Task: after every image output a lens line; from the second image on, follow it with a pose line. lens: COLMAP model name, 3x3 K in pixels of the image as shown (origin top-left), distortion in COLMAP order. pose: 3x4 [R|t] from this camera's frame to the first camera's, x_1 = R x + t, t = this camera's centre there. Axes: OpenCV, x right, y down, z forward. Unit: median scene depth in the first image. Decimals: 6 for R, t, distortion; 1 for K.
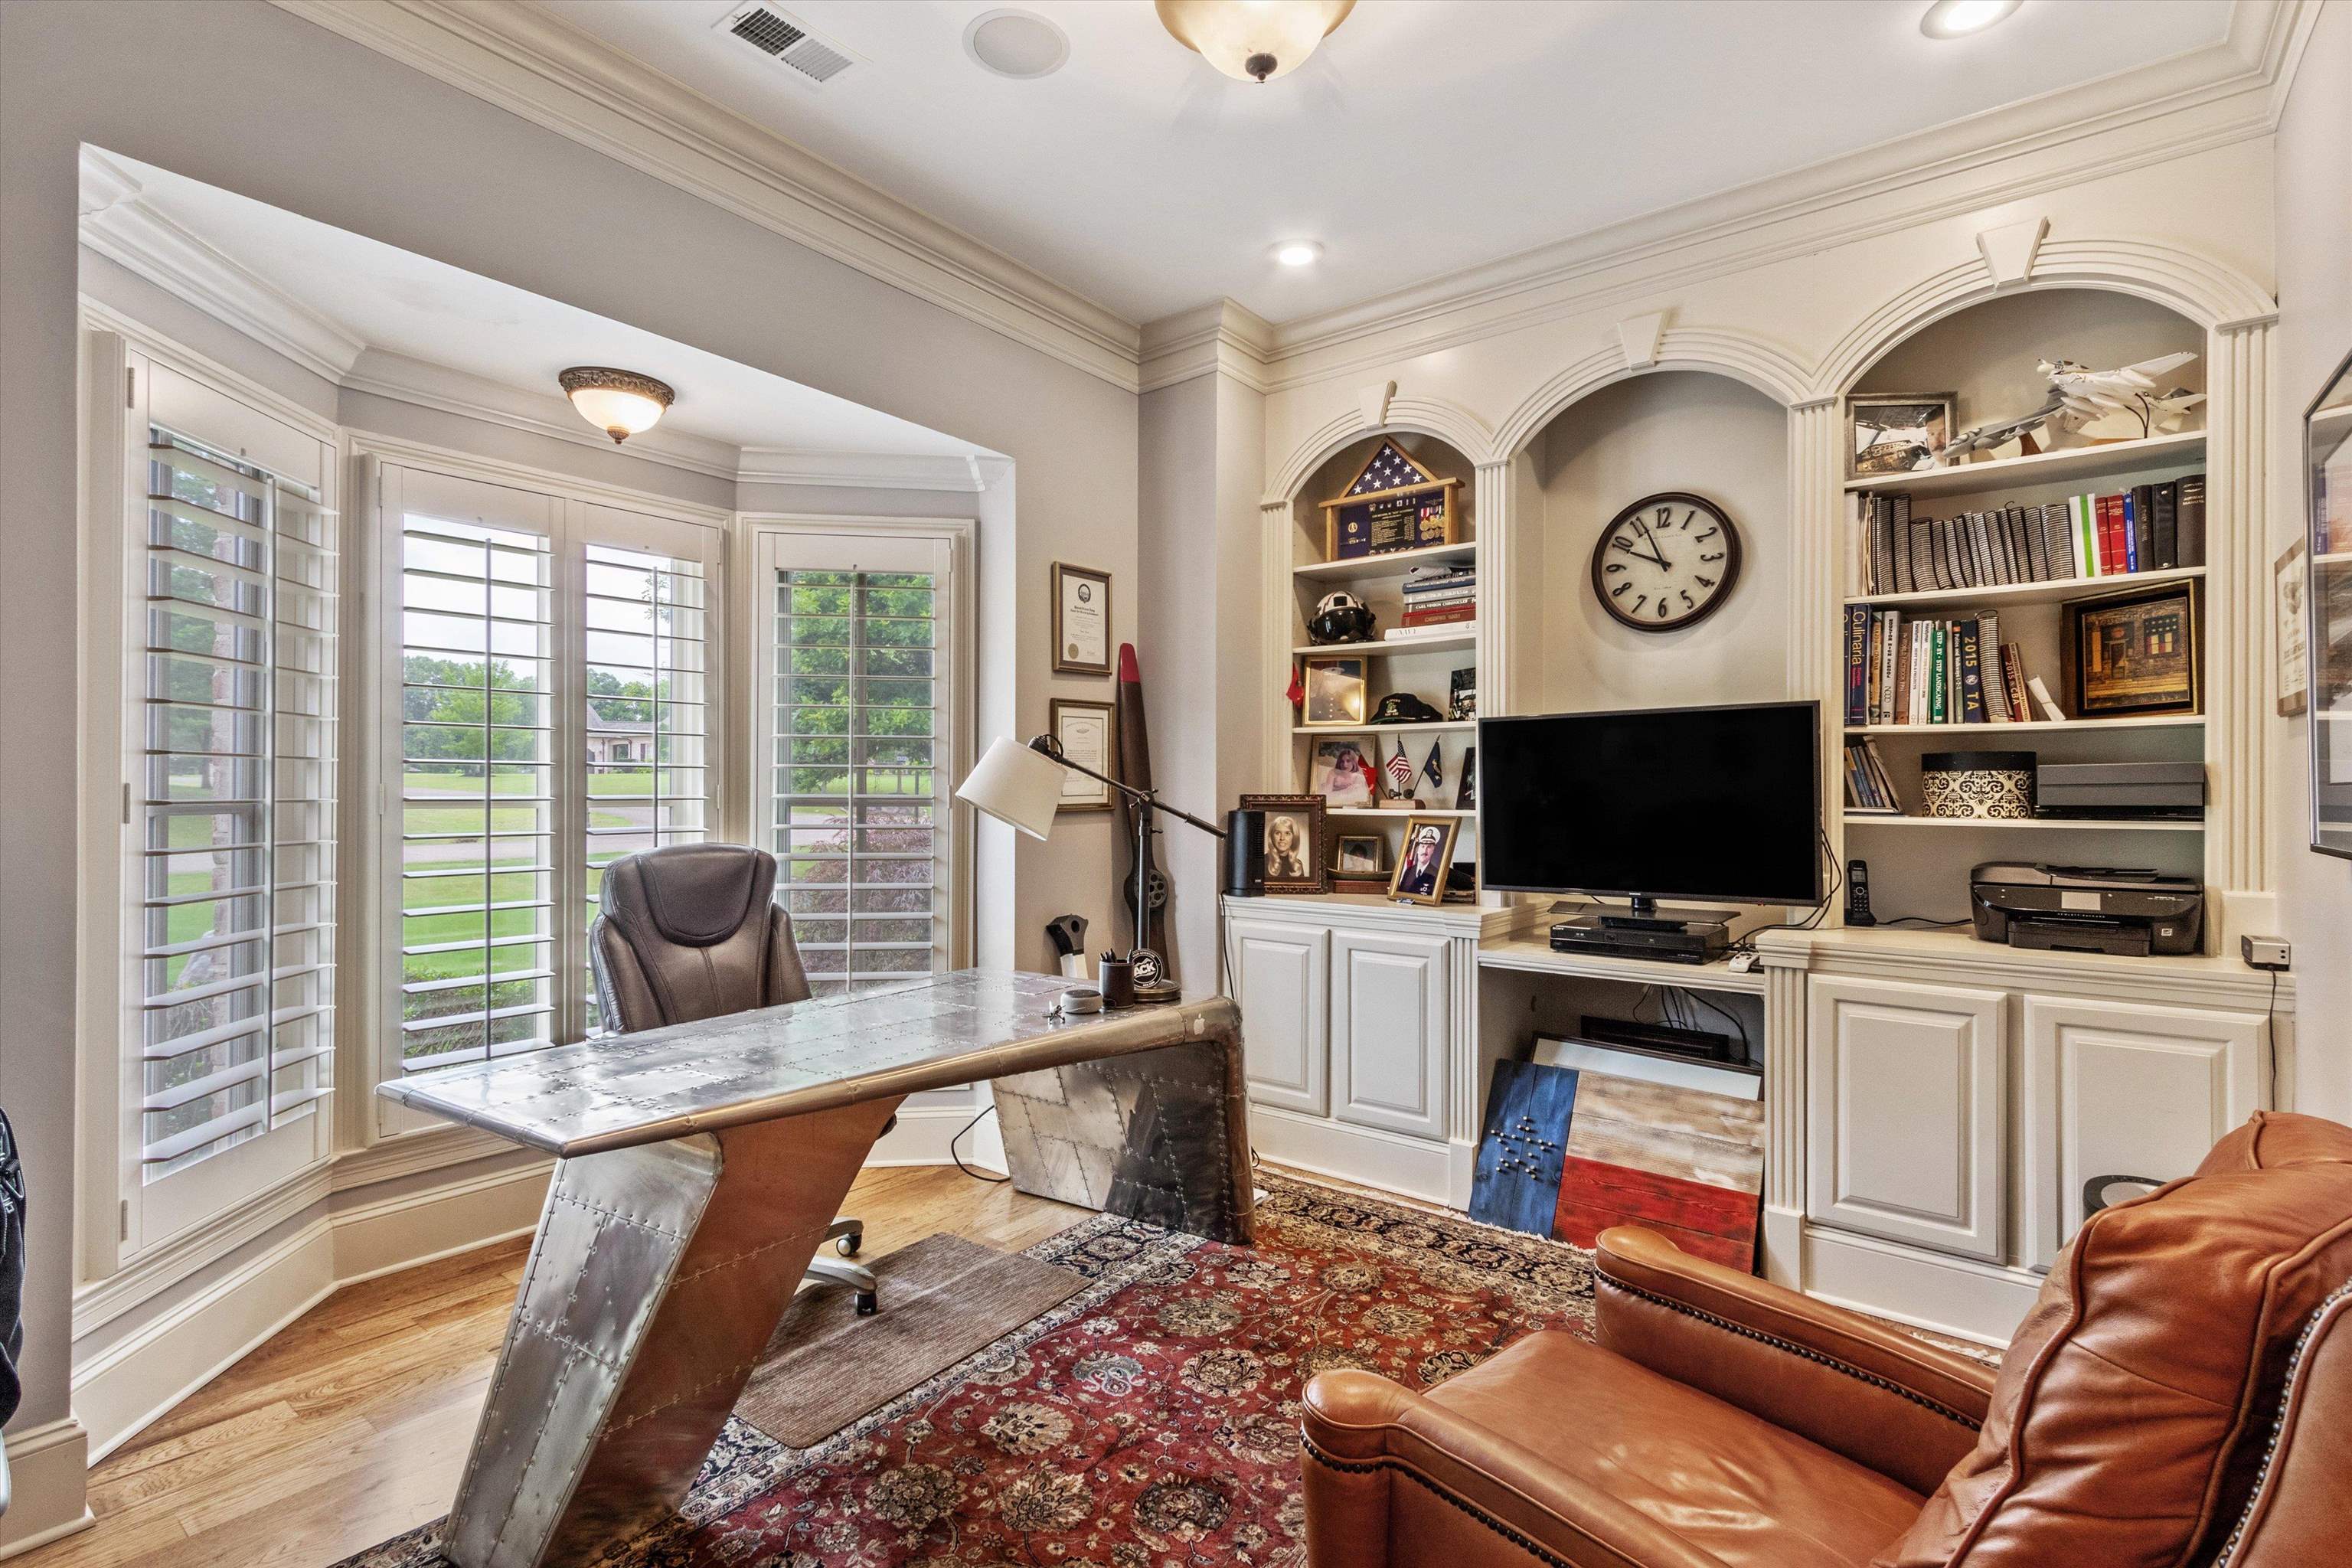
lens RADIAL K [[1080.4, 0, 1176.4], [0, 1080.4, 789.6], [0, 0, 1]] dist [0.002493, -0.000143]
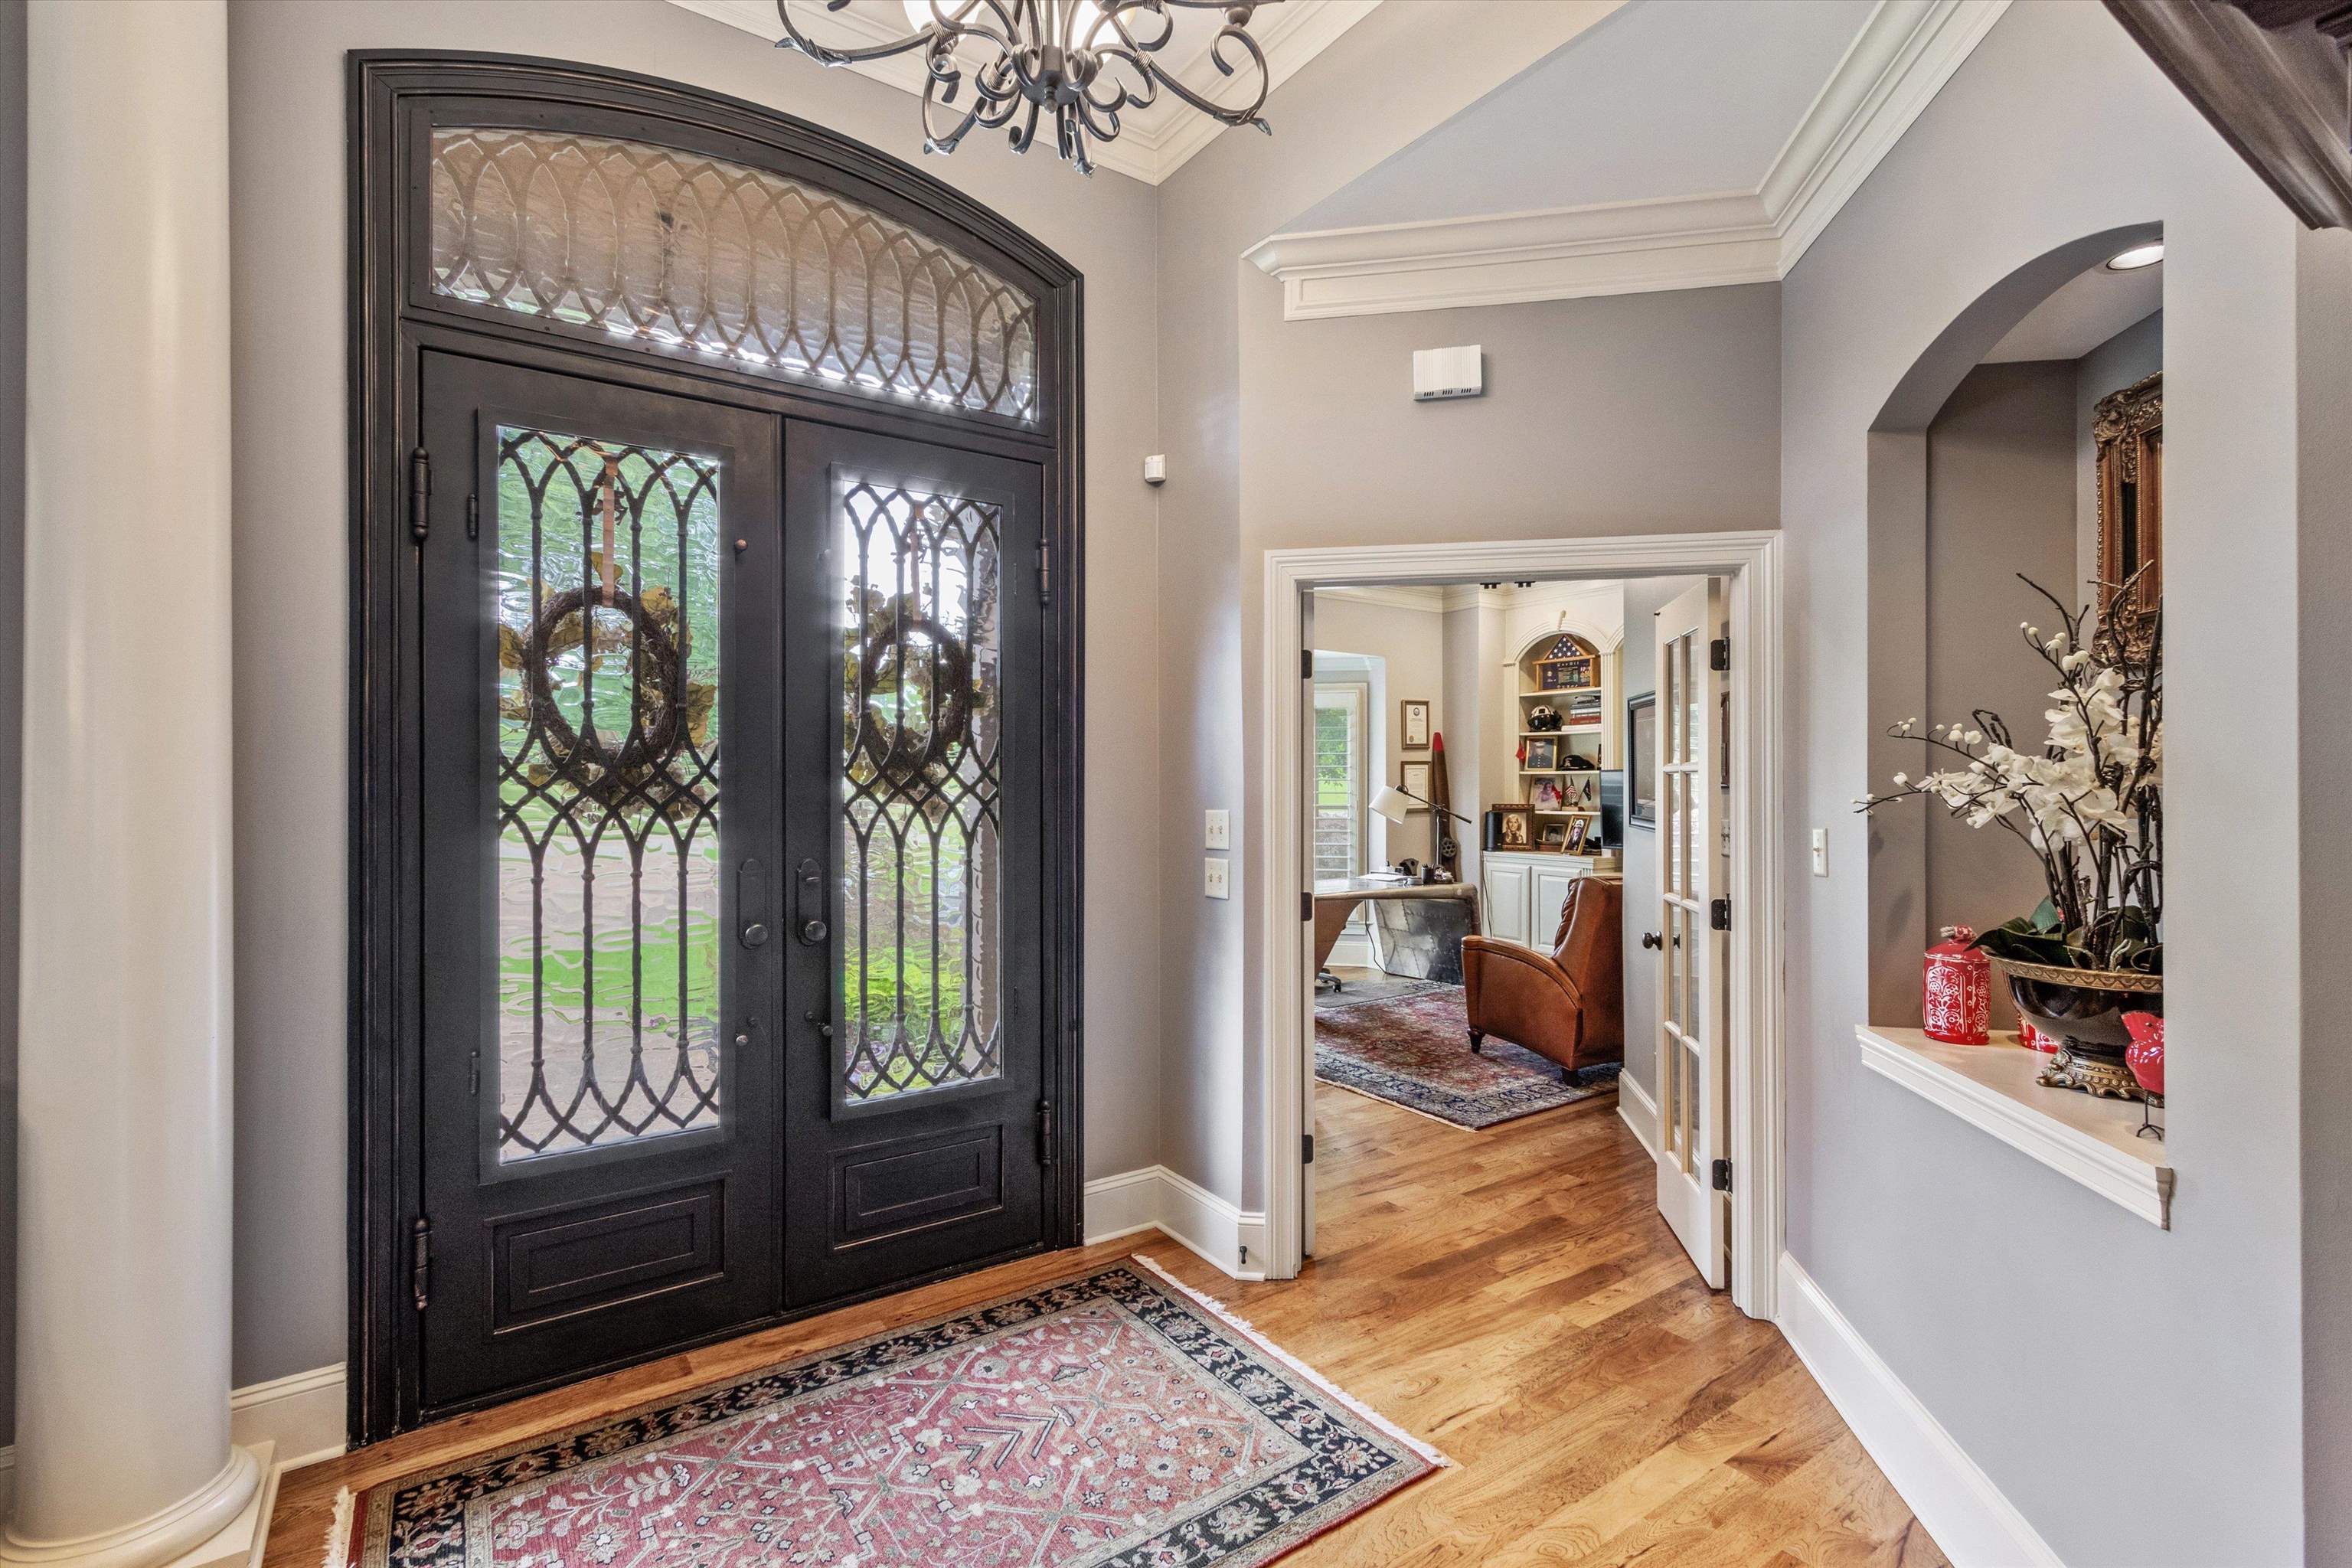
lens RADIAL K [[1080.4, 0, 1176.4], [0, 1080.4, 789.6], [0, 0, 1]] dist [0.002493, -0.000143]
pose [[0.951956, -0.004865, -0.306196, 0.118767], [0.004592, 0.999988, -0.001611, -0.023725], [0.306201, 0.000128, 0.951967, -1.207540]]
